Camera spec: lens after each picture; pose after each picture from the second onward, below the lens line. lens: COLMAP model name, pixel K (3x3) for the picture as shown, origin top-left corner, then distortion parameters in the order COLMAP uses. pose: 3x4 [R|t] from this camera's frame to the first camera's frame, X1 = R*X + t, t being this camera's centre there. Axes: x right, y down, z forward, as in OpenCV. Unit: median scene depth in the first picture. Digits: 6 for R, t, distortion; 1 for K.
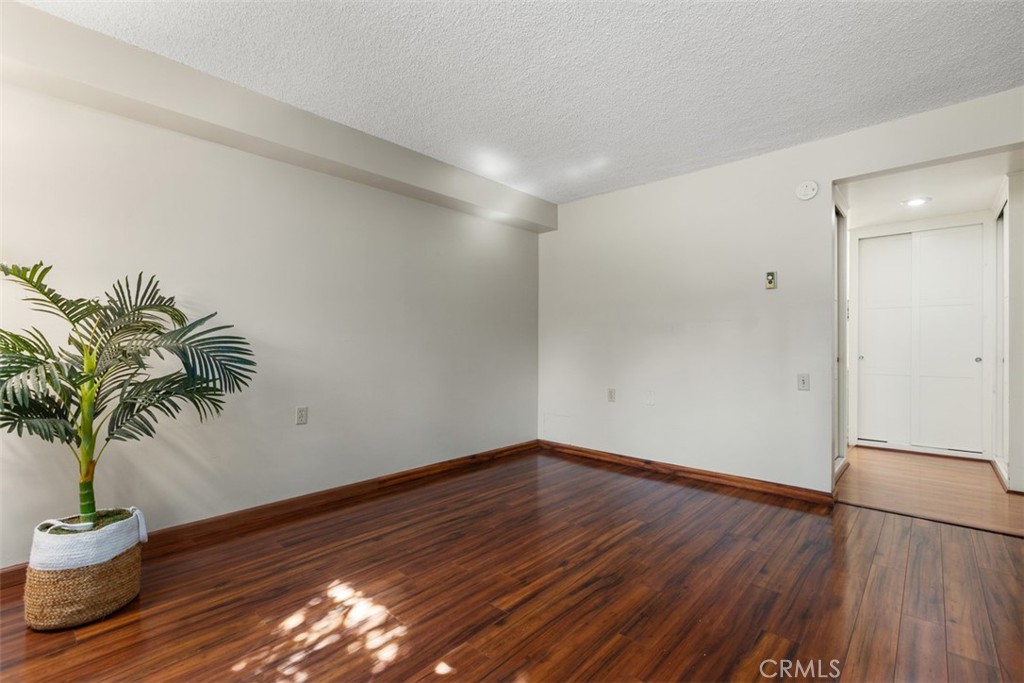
lens RADIAL K [[456.8, 0, 511.5], [0, 456.8, 337.3], [0, 0, 1]] dist [-0.000837, 0.000209]
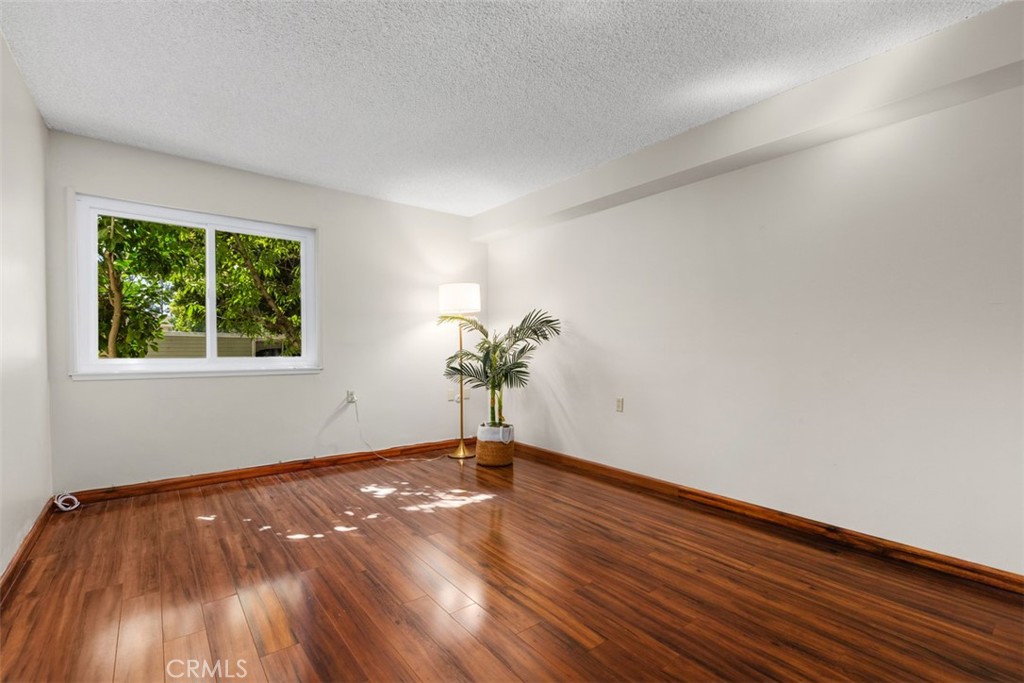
lens RADIAL K [[456.8, 0, 511.5], [0, 456.8, 337.3], [0, 0, 1]] dist [-0.000837, 0.000209]
pose [[-0.164682, -0.024815, -0.986035, 0.874709], [0.009771, 0.999593, -0.026788, 0.021411], [0.986298, -0.014046, -0.164372, 0.980166]]
